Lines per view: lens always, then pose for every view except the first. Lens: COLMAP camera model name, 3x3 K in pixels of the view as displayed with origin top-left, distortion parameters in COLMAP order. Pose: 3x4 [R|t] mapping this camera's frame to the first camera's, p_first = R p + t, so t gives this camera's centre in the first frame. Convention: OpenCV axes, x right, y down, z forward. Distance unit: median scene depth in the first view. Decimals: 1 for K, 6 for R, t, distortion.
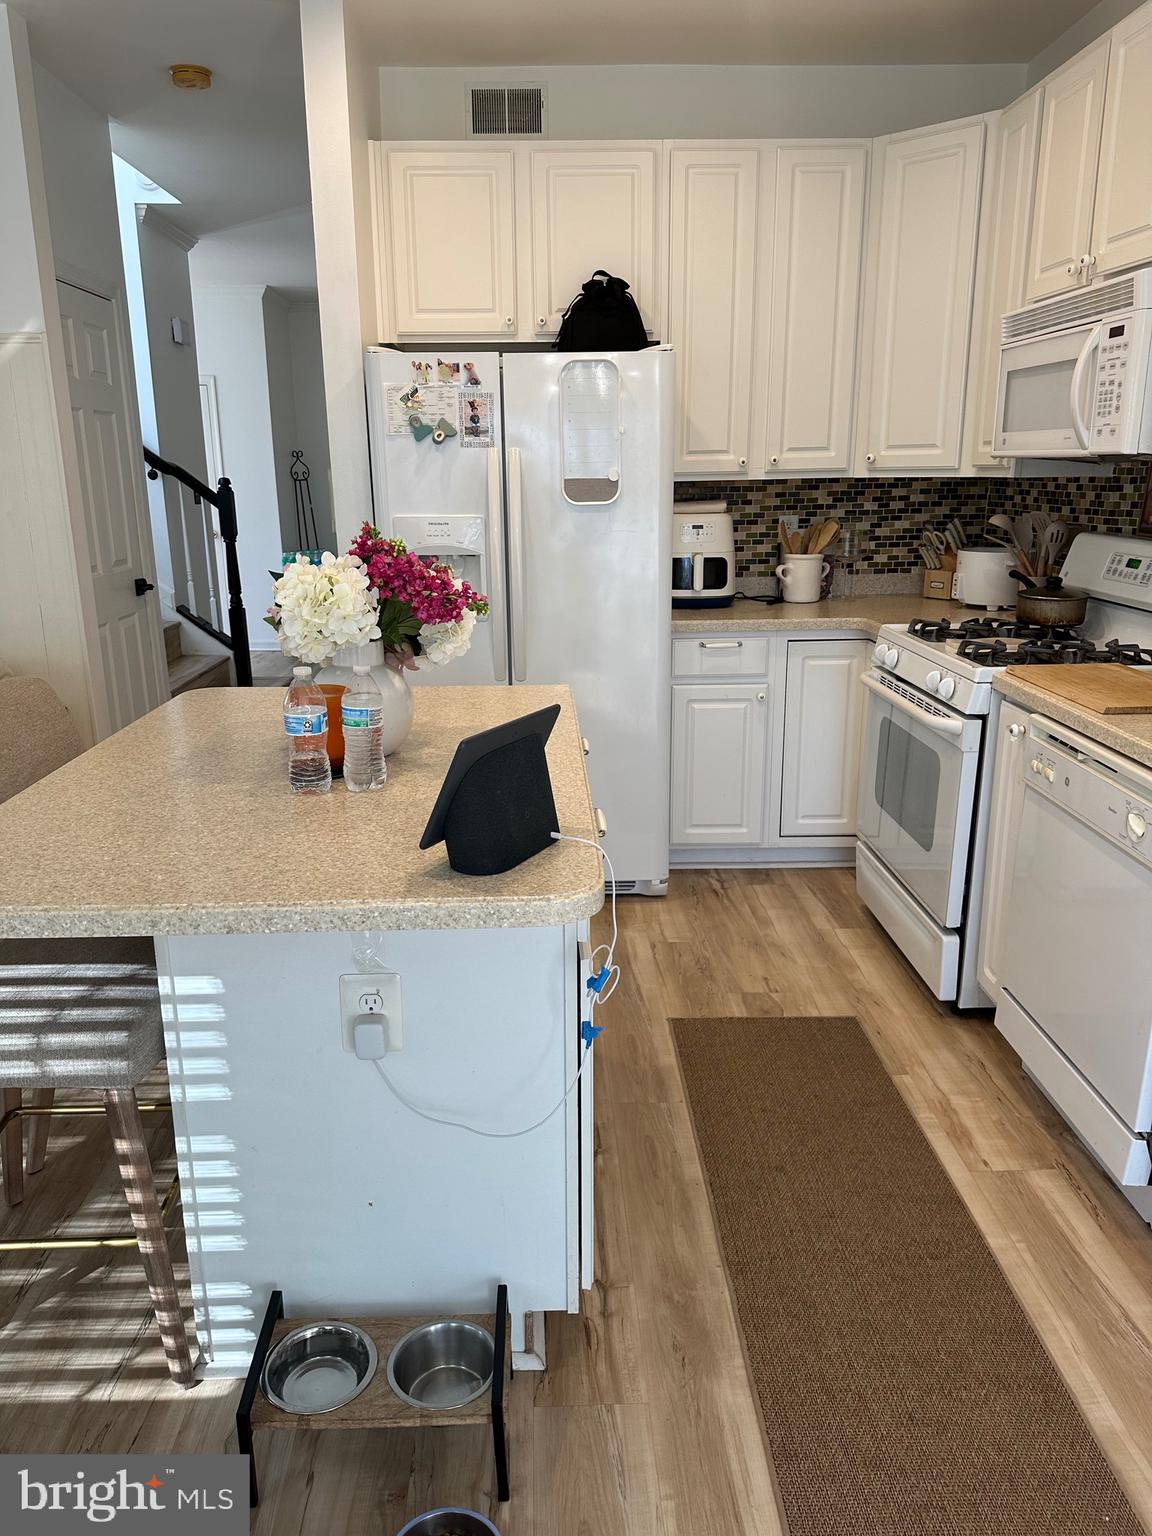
lens RADIAL K [[1082.6, 0, 562.7], [0, 1082.6, 761.9], [0, 0, 1]] dist [0.070480, -0.085507]
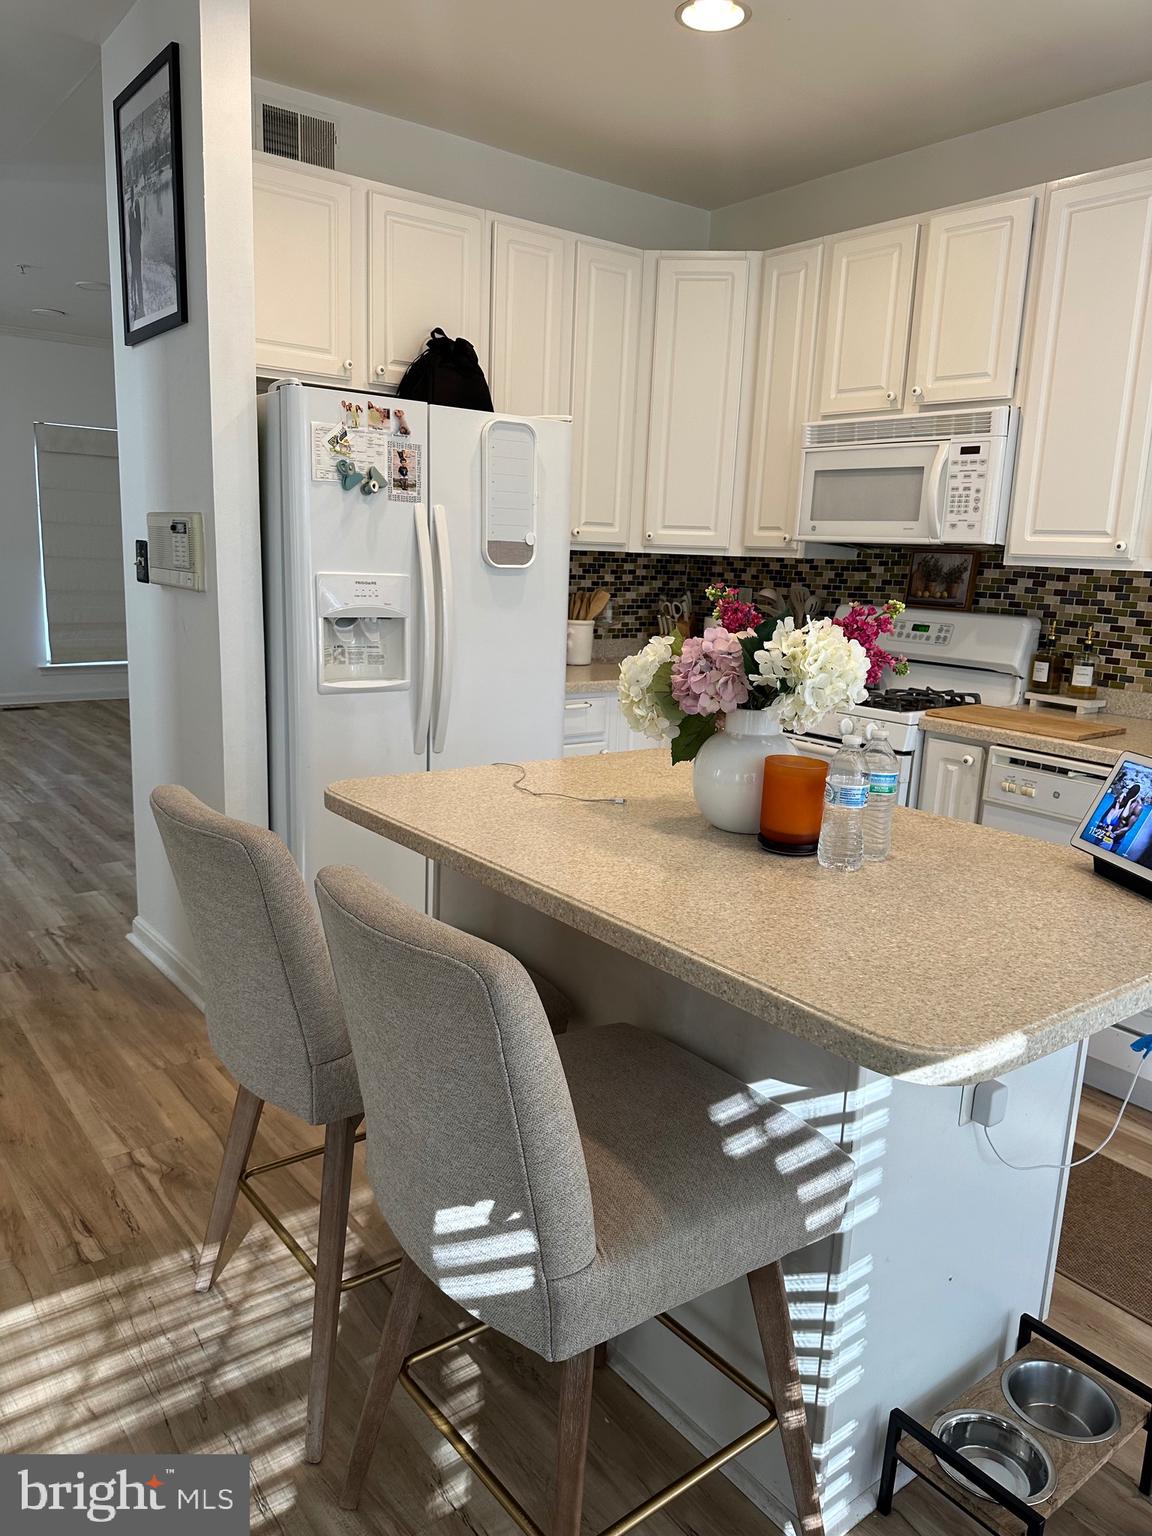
lens RADIAL K [[1082.6, 0, 569.5], [0, 1082.6, 770.5], [0, 0, 1]] dist [0.070480, -0.085507]
pose [[0.802269, -0.079463, 0.591650, -0.513773], [0.111468, 0.993610, -0.017700, -0.034134], [-0.586463, 0.080151, 0.806001, 0.201260]]
